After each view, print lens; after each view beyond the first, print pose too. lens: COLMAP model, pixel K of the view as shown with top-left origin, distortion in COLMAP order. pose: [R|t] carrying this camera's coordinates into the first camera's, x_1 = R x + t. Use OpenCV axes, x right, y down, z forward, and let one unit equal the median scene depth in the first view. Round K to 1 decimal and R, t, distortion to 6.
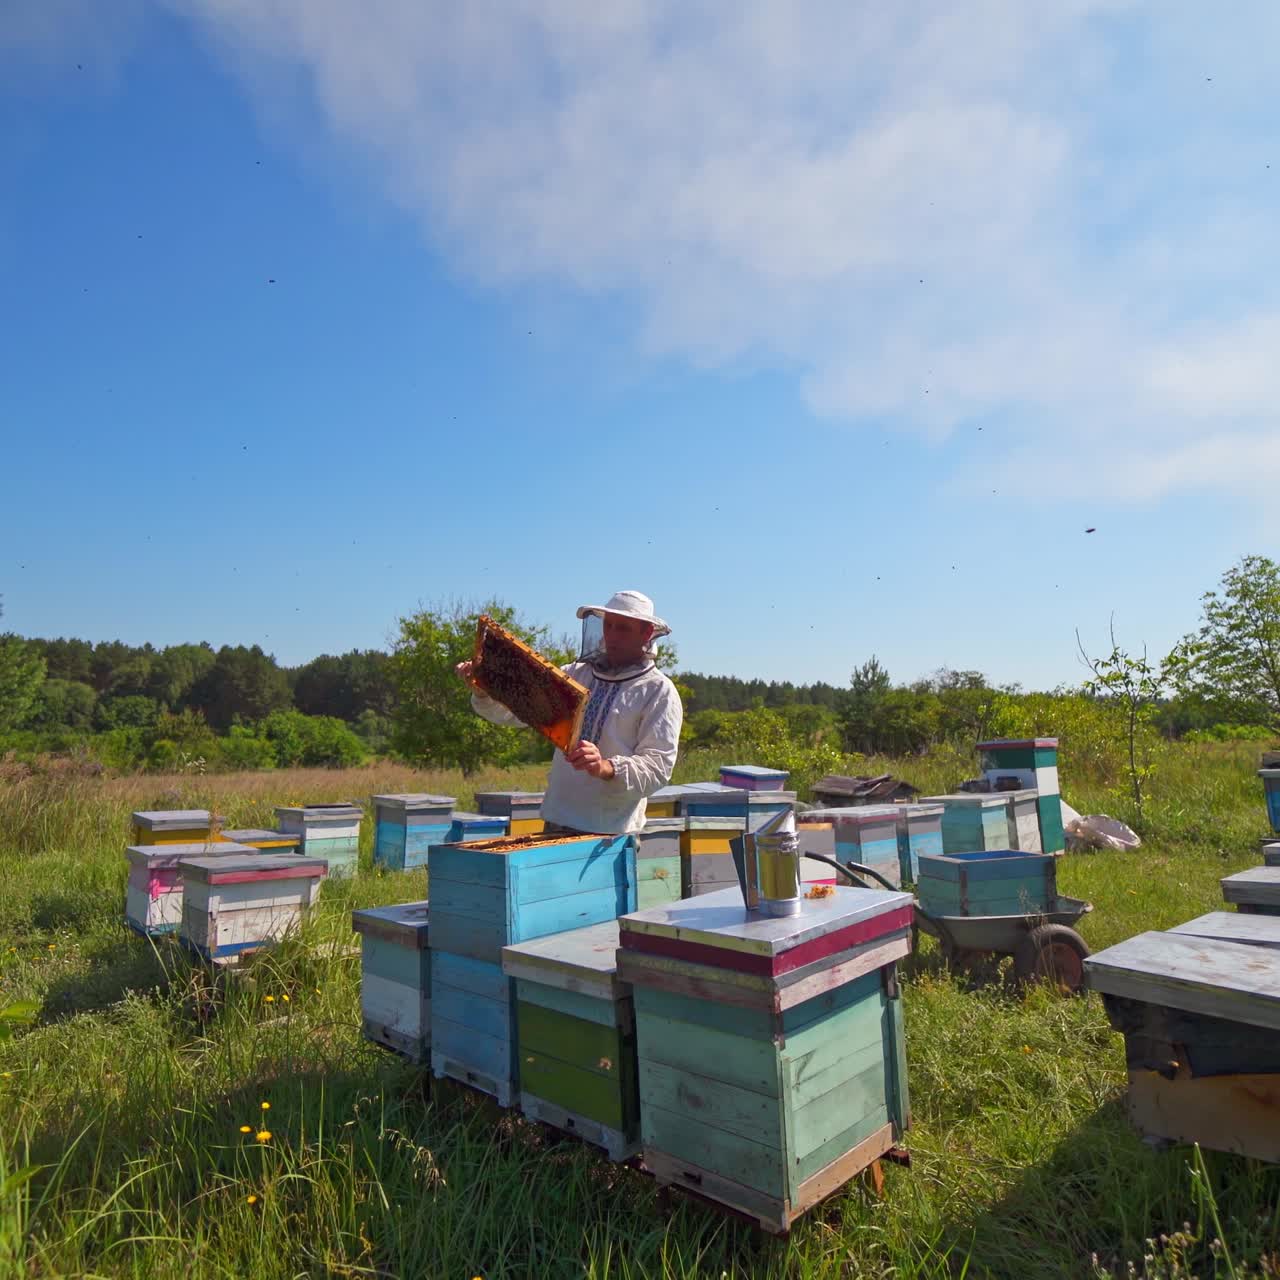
lens RADIAL K [[785.5, 0, 589.5], [0, 785.5, 641.4], [0, 0, 1]] dist [-0.000986, 0.001819]
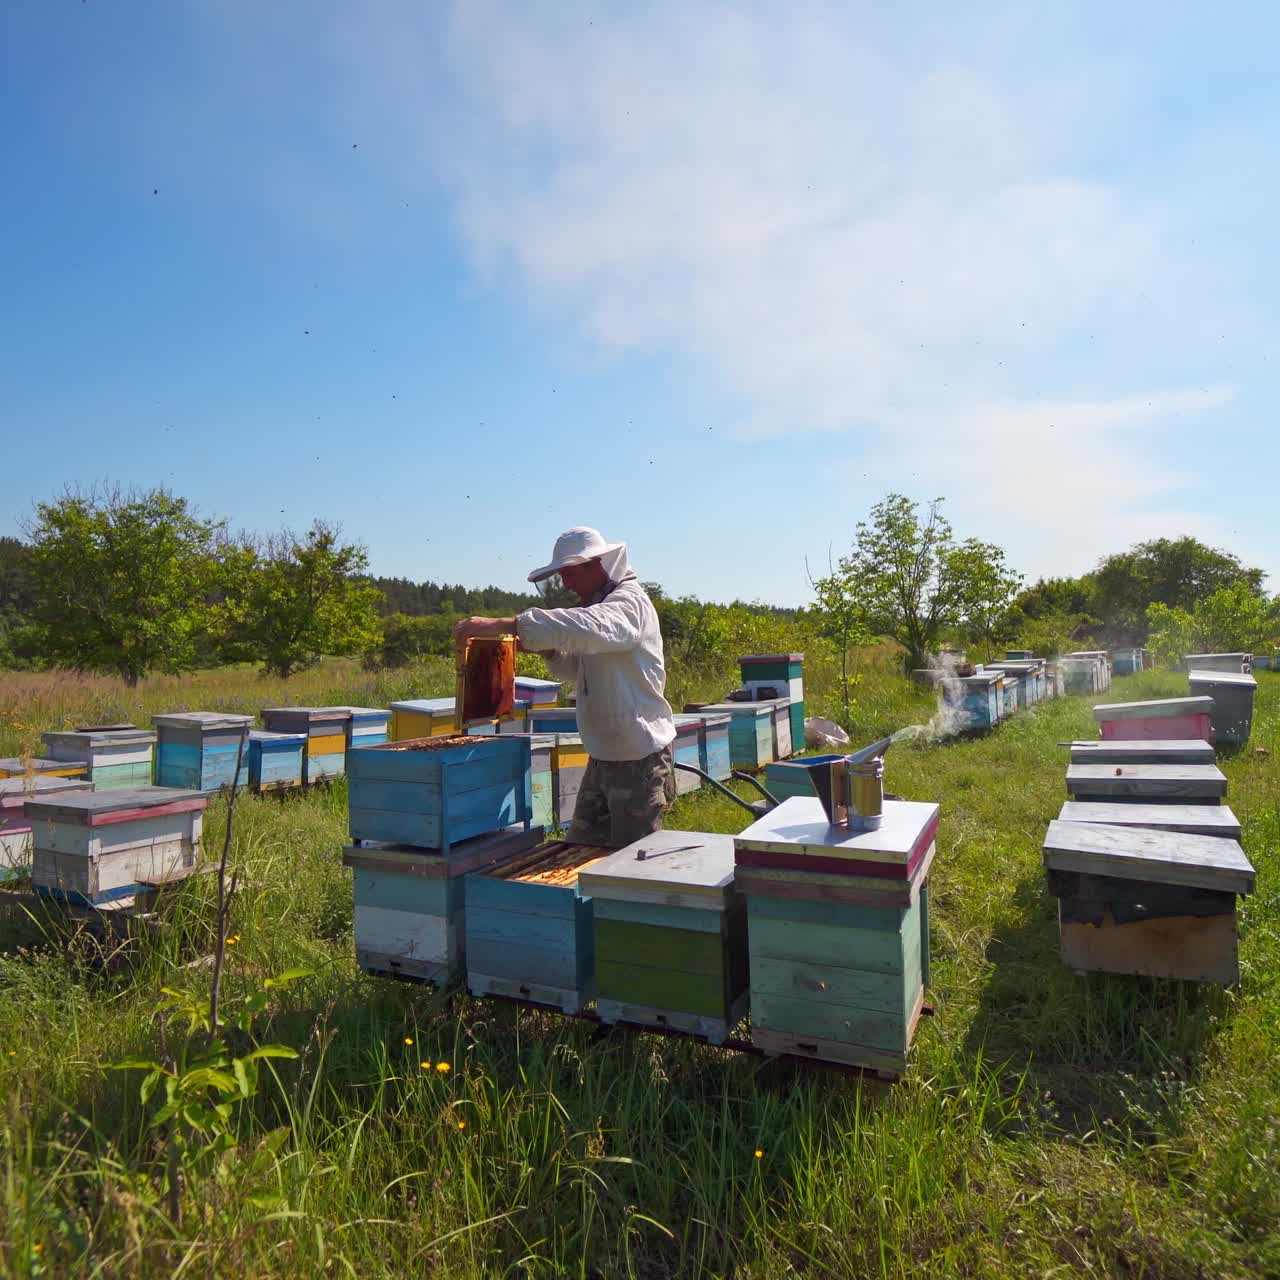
lens RADIAL K [[785.5, 0, 589.5], [0, 785.5, 641.4], [0, 0, 1]] dist [-0.000986, 0.001819]
pose [[0.956119, 0.007354, 0.292885, -0.138956], [-0.040073, 0.993572, 0.105871, -0.010621], [-0.290224, -0.112962, 0.950268, 0.008585]]
